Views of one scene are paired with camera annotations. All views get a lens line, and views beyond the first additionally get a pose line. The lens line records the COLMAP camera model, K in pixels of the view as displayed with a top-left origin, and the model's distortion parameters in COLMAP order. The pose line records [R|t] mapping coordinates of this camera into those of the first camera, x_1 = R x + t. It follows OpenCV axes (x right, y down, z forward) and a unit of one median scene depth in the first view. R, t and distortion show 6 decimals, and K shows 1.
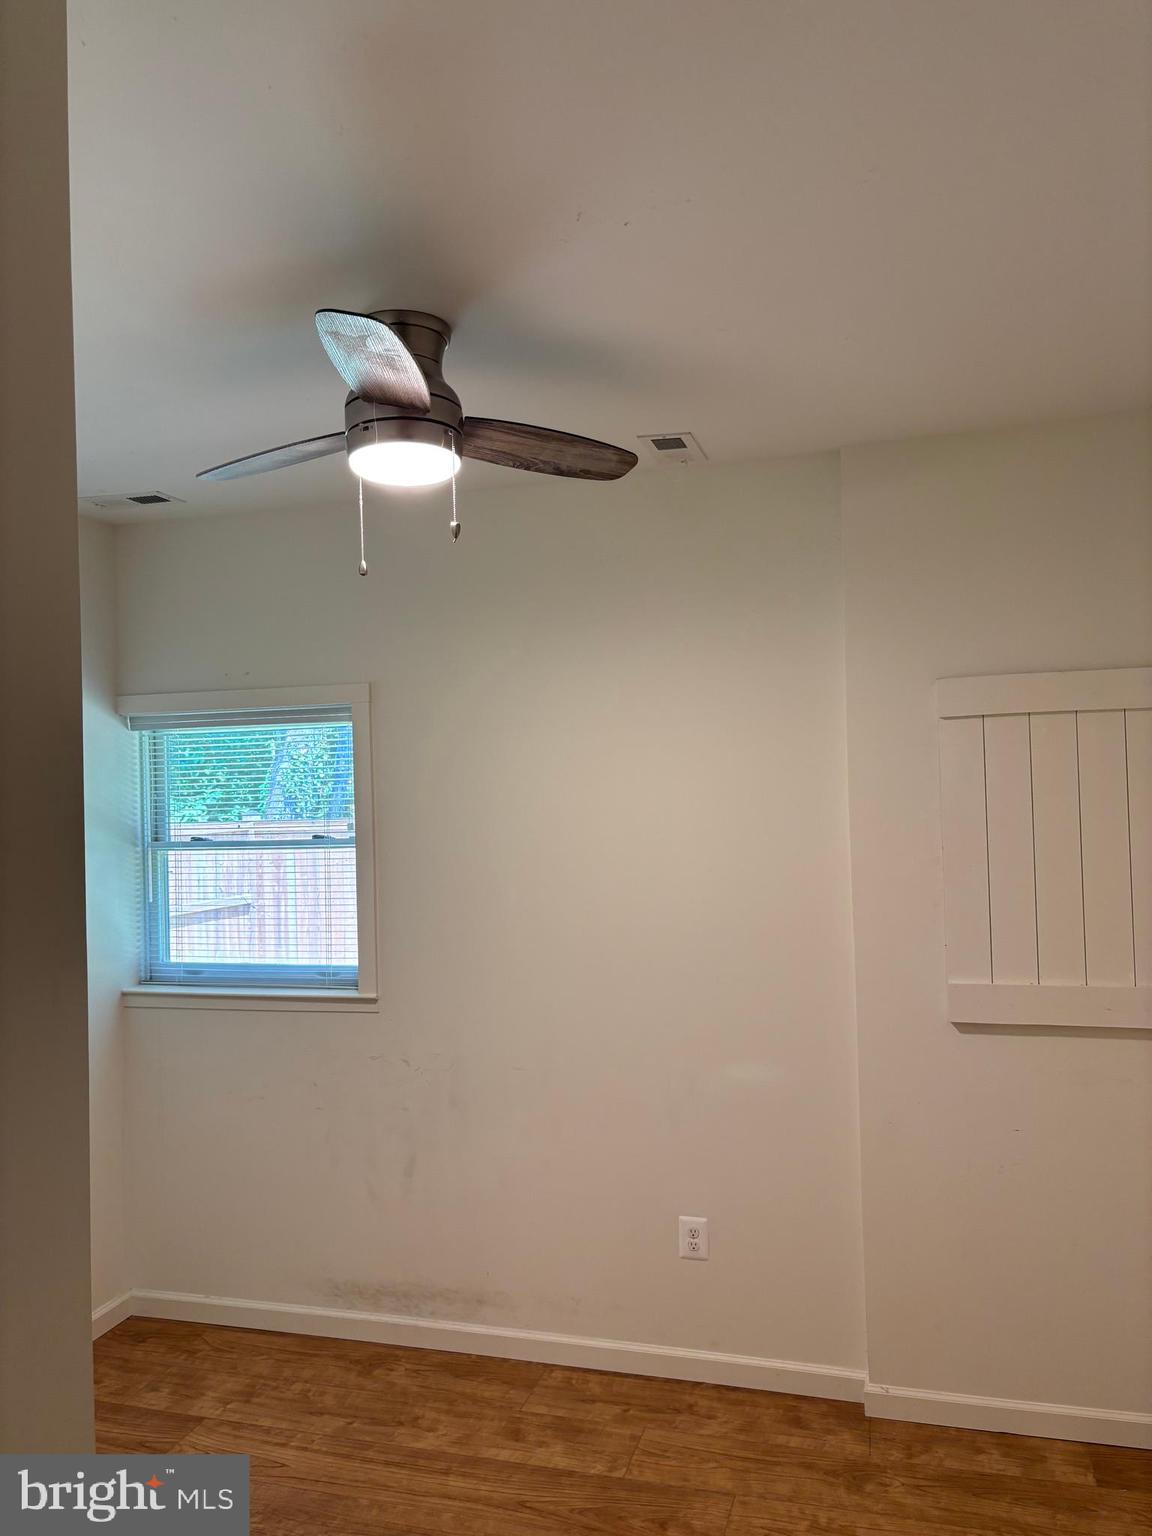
lens RADIAL K [[1160.2, 0, 585.5], [0, 1160.2, 776.0], [0, 0, 1]] dist [0.058474, -0.061361]
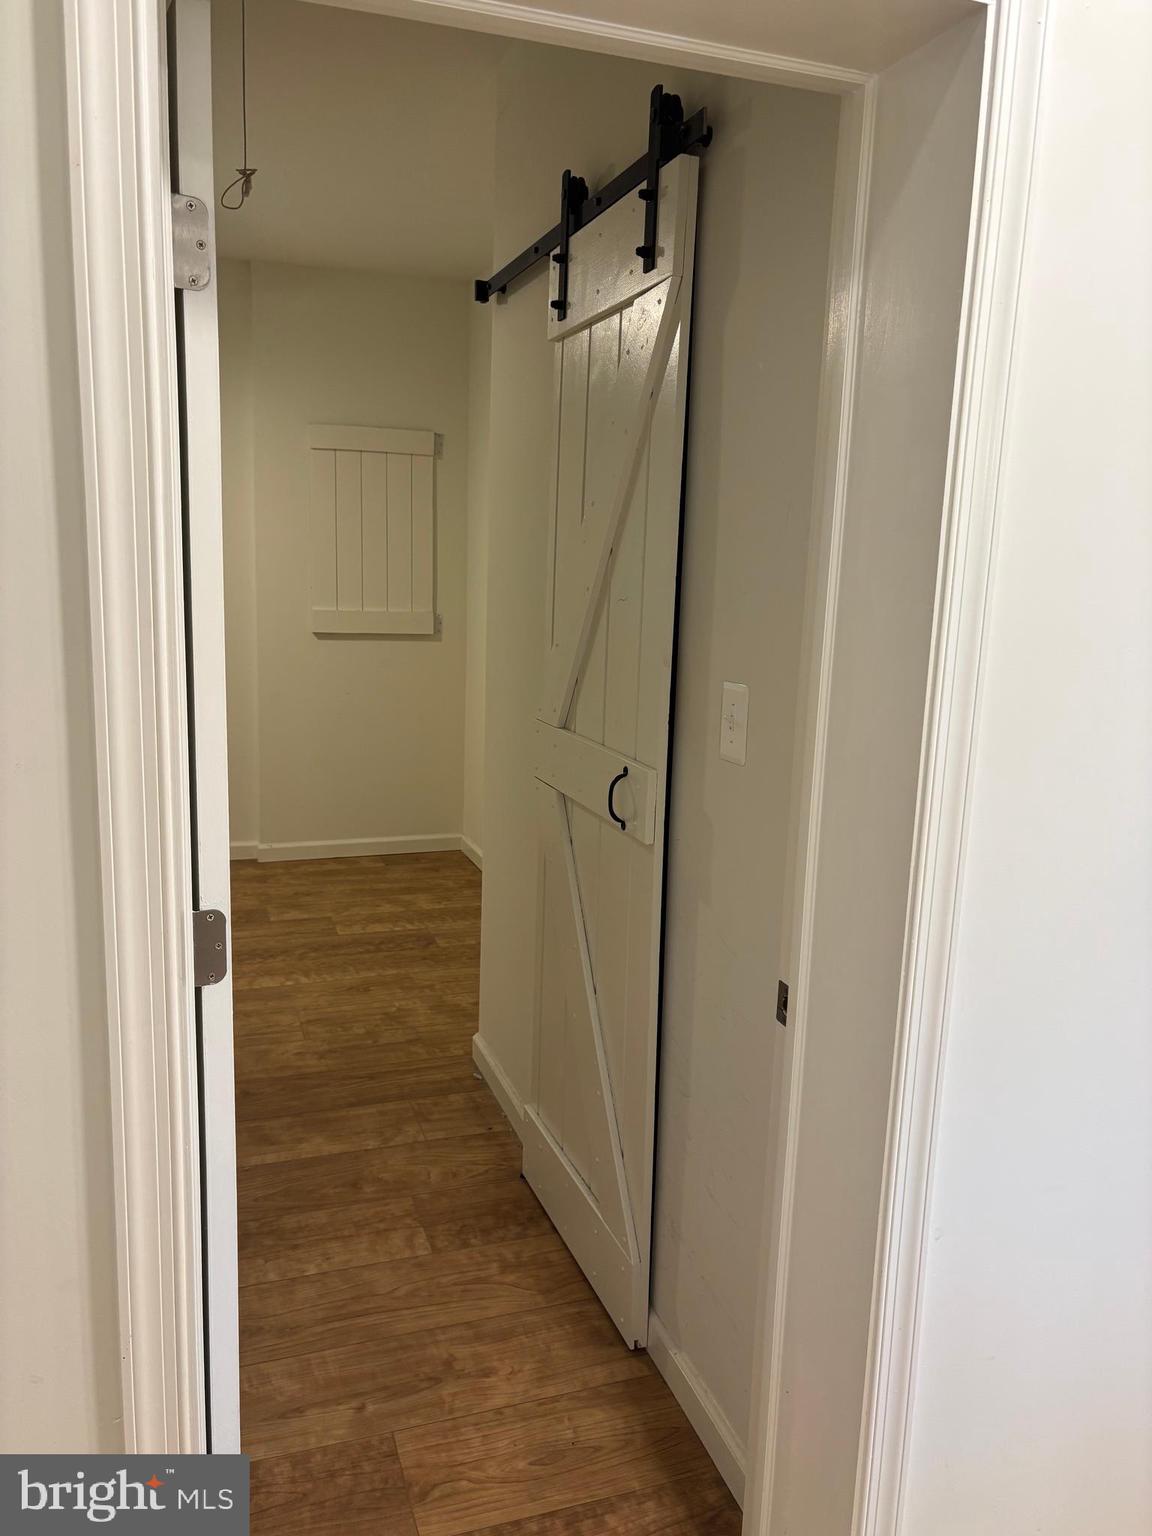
lens RADIAL K [[1160.2, 0, 578.3], [0, 1160.2, 765.2], [0, 0, 1]] dist [0.058474, -0.061361]
pose [[0.817754, -0.063410, 0.572064, -0.366110], [-0.062555, 0.978234, 0.197852, 0.039016], [-0.572158, -0.197580, 0.795988, -0.634113]]
